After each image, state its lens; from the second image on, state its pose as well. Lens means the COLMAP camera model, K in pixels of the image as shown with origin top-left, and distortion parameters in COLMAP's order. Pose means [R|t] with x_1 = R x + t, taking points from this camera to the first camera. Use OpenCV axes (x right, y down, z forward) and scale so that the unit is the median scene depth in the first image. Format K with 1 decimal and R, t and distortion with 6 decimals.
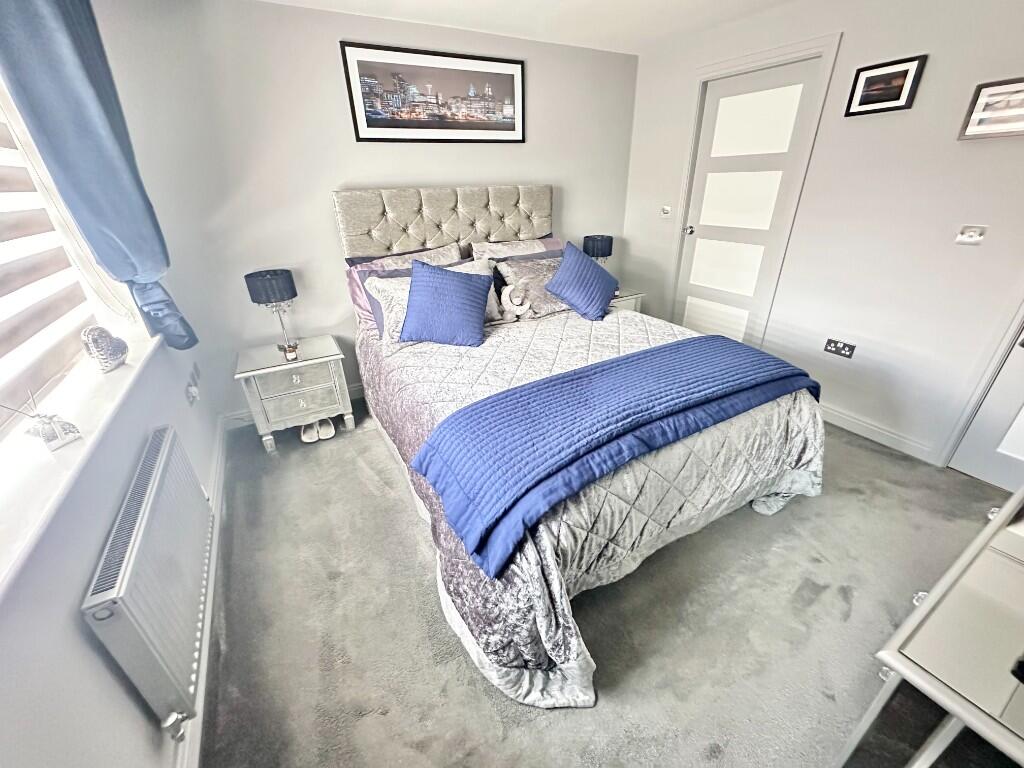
lens RADIAL K [[409.9, 0, 512.5], [0, 409.9, 382.7], [0, 0, 1]] dist [-0.002603, -0.000189]
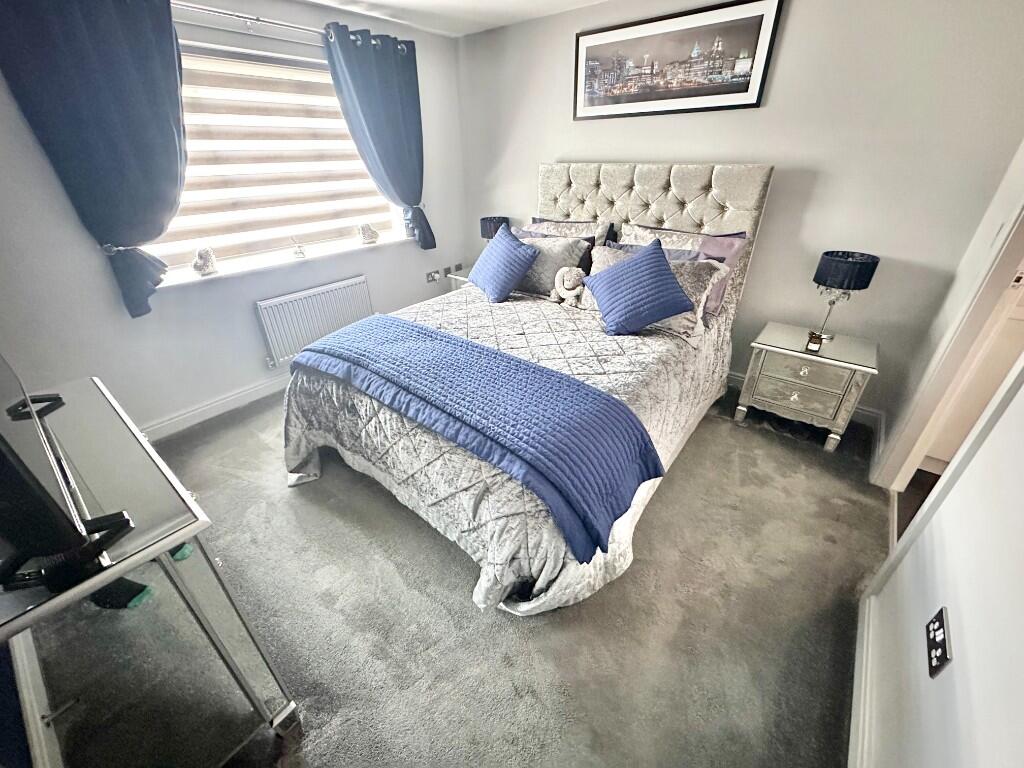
lens RADIAL K [[409.9, 0, 512.5], [0, 409.9, 382.7], [0, 0, 1]] dist [-0.002603, -0.000189]
pose [[0.360780, 0.473866, -0.803298, 0.802167], [-0.409794, 0.854253, 0.319876, -0.236642], [0.837799, 0.213782, 0.502385, 0.399929]]
